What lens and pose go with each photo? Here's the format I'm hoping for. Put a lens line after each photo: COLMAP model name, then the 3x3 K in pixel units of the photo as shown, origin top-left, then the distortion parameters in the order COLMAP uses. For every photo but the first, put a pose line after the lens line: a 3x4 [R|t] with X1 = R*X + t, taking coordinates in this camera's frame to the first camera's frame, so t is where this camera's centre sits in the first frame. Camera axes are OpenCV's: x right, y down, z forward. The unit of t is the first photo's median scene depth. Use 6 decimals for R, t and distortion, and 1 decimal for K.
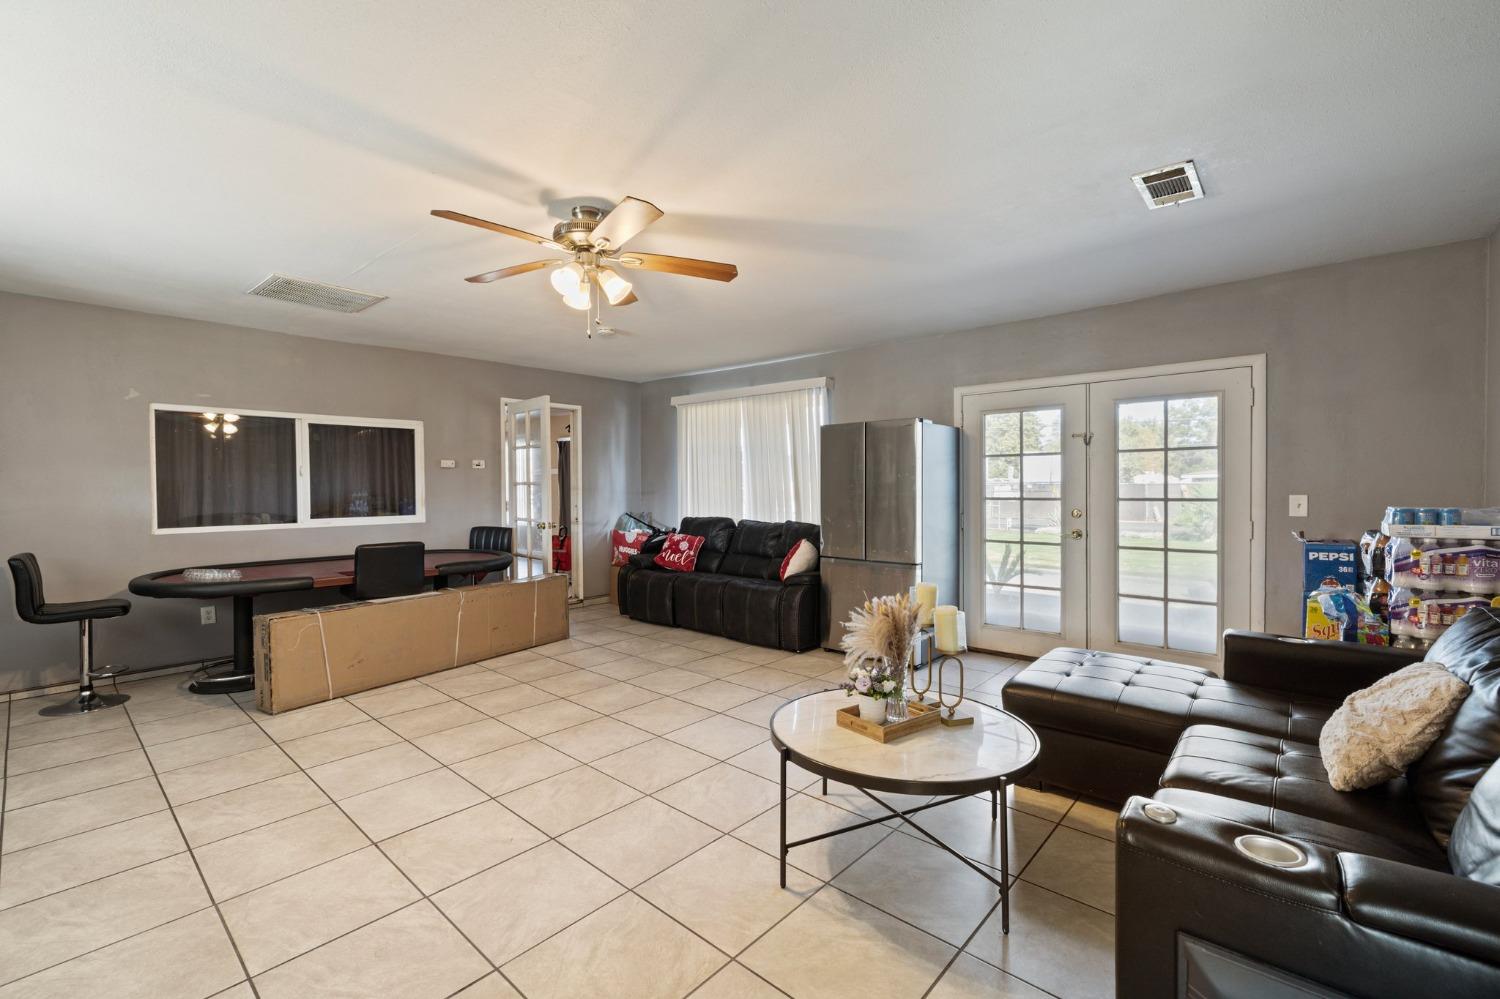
lens RADIAL K [[636.1, 0, 744.4], [0, 636.1, 499.0], [0, 0, 1]] dist [0.004585, -0.001394]
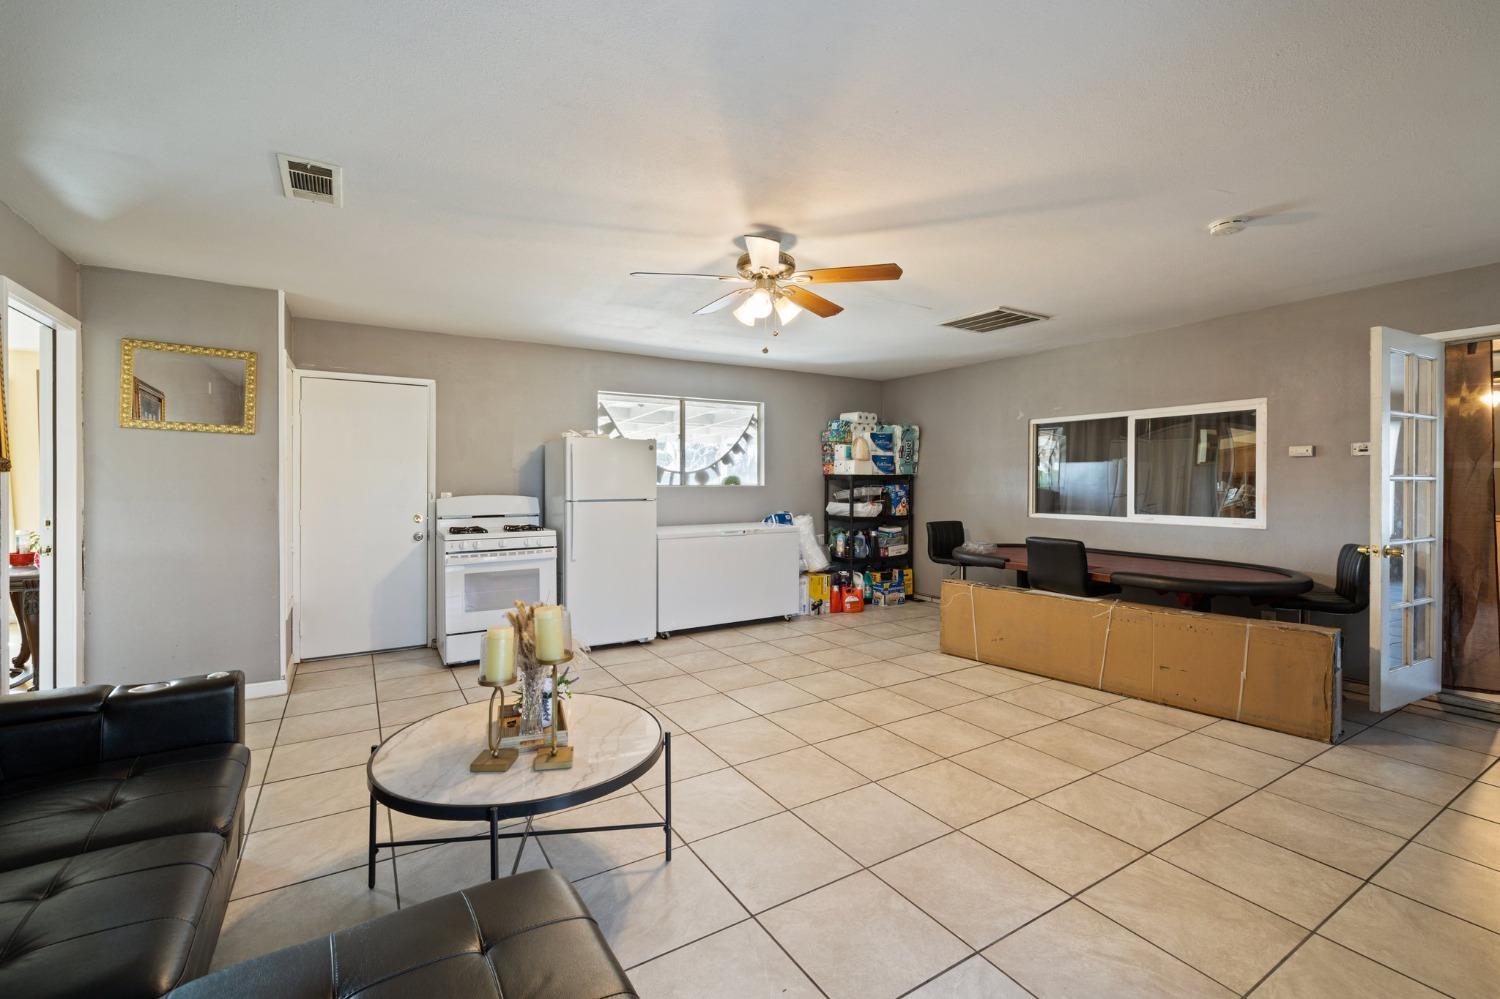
lens RADIAL K [[636.1, 0, 744.0], [0, 636.1, 484.0], [0, 0, 1]] dist [0.004585, -0.001394]
pose [[-0.276879, 0.006281, -0.960884, 0.543361], [-0.023420, 0.999637, 0.013283, -0.017739], [0.960619, 0.026182, -0.276631, 0.807348]]
